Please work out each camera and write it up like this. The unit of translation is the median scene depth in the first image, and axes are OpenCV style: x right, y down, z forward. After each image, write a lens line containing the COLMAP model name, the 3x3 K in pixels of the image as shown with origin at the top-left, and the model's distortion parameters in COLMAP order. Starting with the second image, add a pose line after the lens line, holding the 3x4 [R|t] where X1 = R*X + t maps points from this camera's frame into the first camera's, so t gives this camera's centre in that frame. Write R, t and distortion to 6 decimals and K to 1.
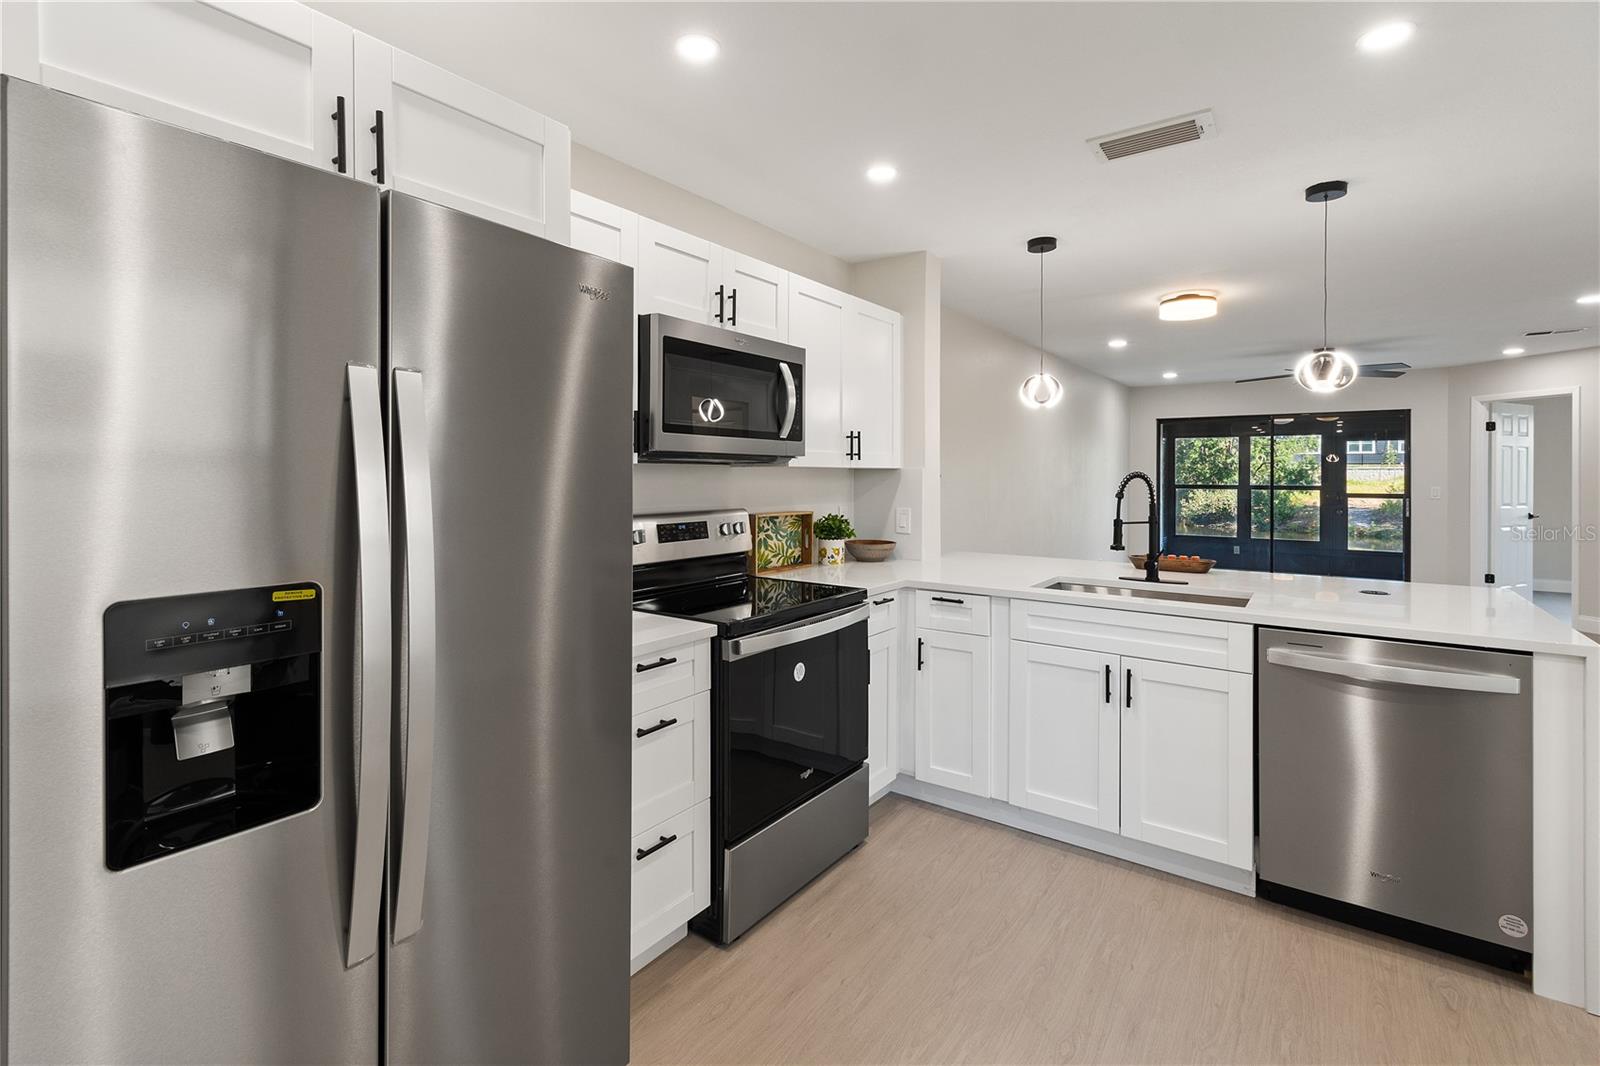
lens RADIAL K [[753.6, 0, 783.8], [0, 753.6, 474.1], [0, 0, 1]] dist [0.000717, 0.000262]
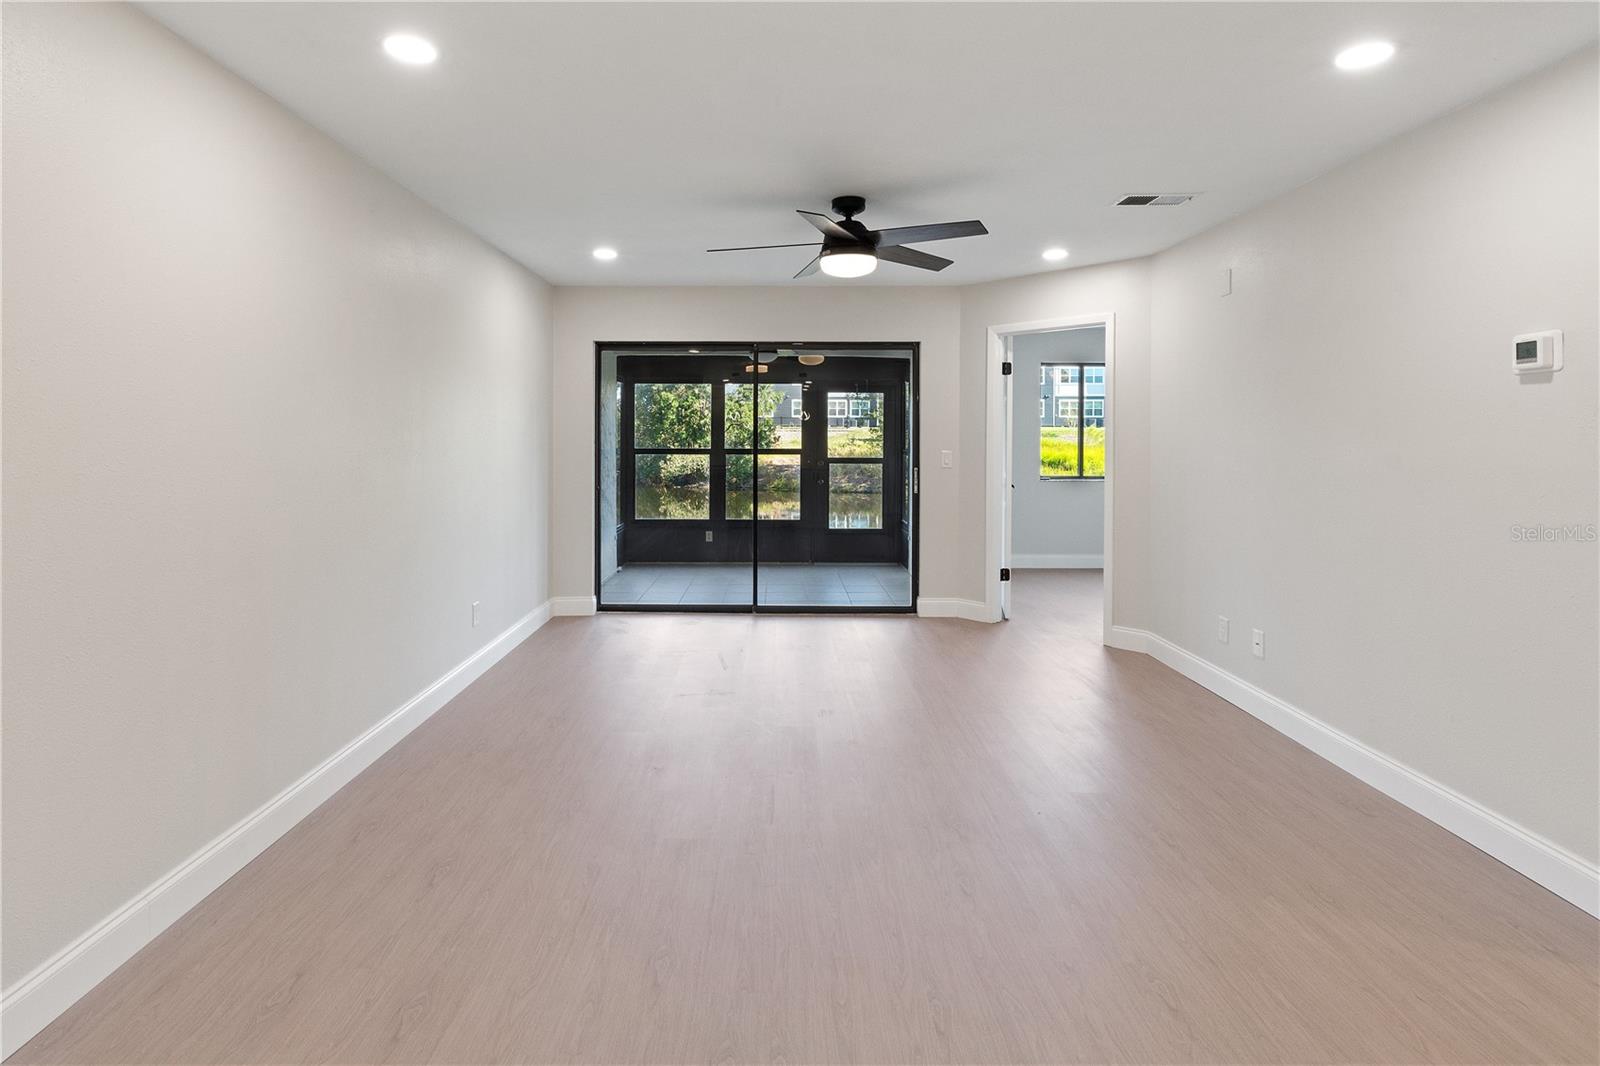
lens RADIAL K [[769.0, 0, 803.0], [0, 769.0, 442.2], [0, 0, 1]] dist [0.000646, -0.000080]
pose [[0.788430, -0.004705, 0.615107, 0.301544], [-0.000801, 0.999962, 0.008676, 0.001917], [-0.615124, -0.007334, 0.788396, 0.501224]]
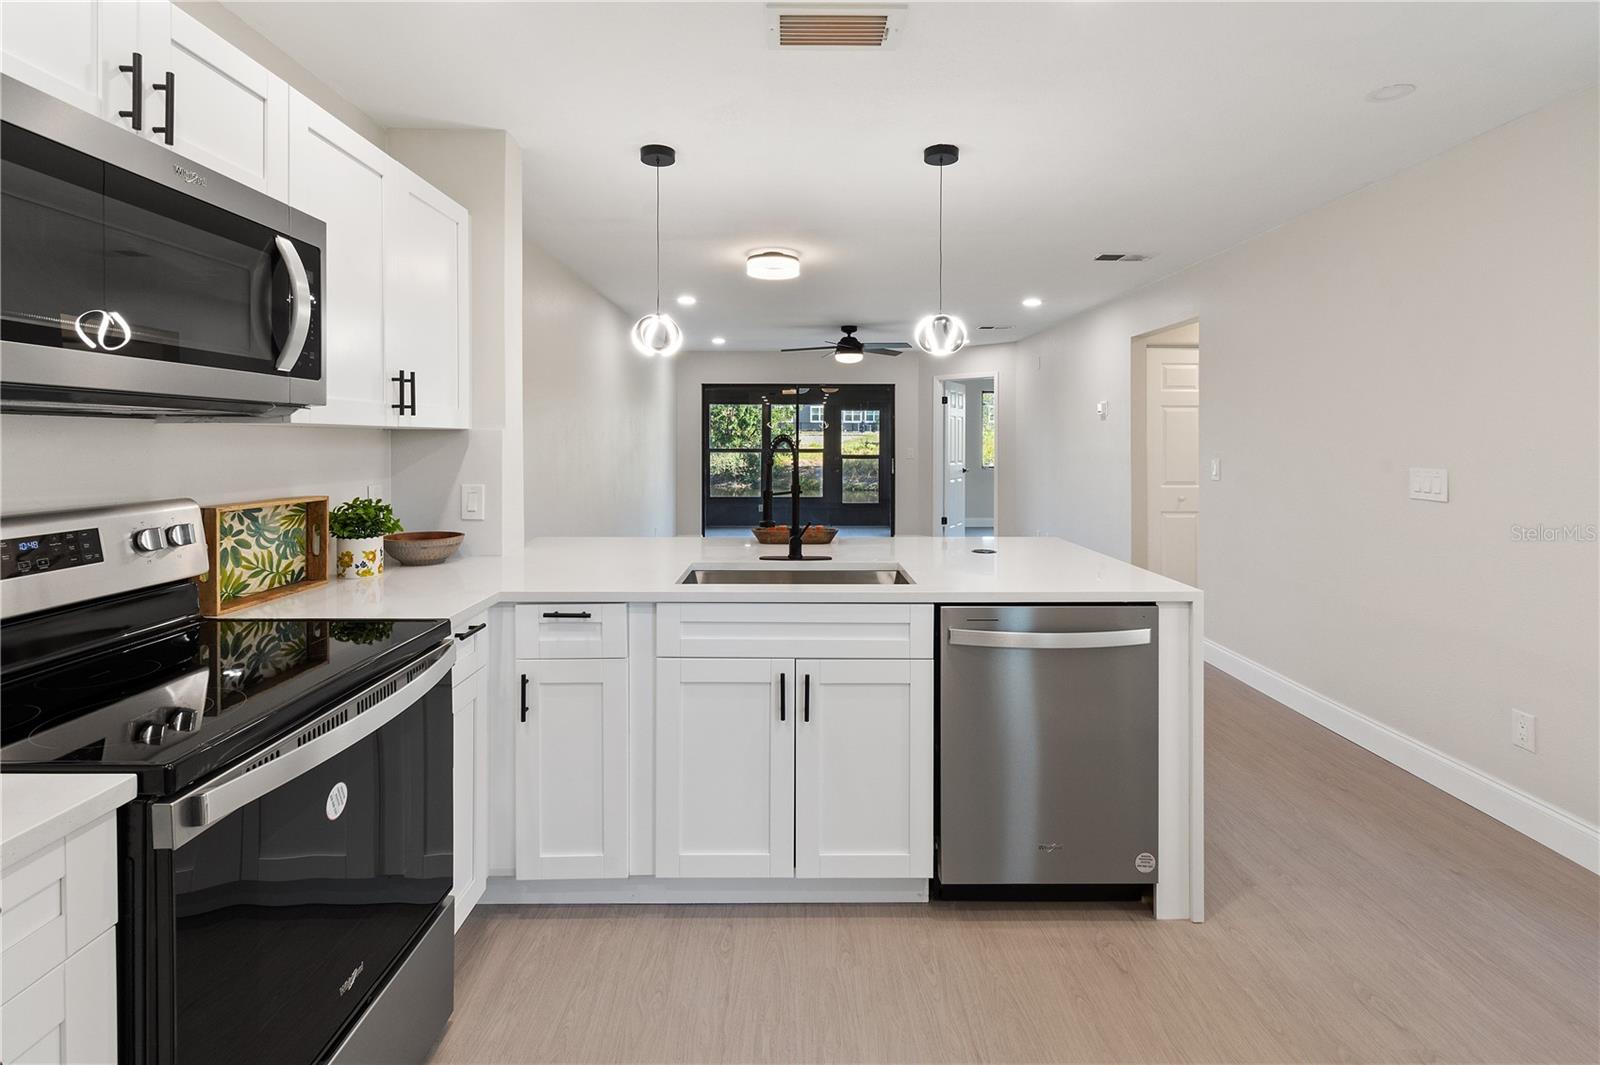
lens RADIAL K [[769.0, 0, 803.0], [0, 769.0, 441.7], [0, 0, 1]] dist [0.000646, -0.000080]
pose [[0.802324, -0.002531, 0.596883, -0.016315], [0.000833, 0.999995, 0.003120, 0.001511], [-0.596888, -0.002006, 0.802322, 0.106935]]
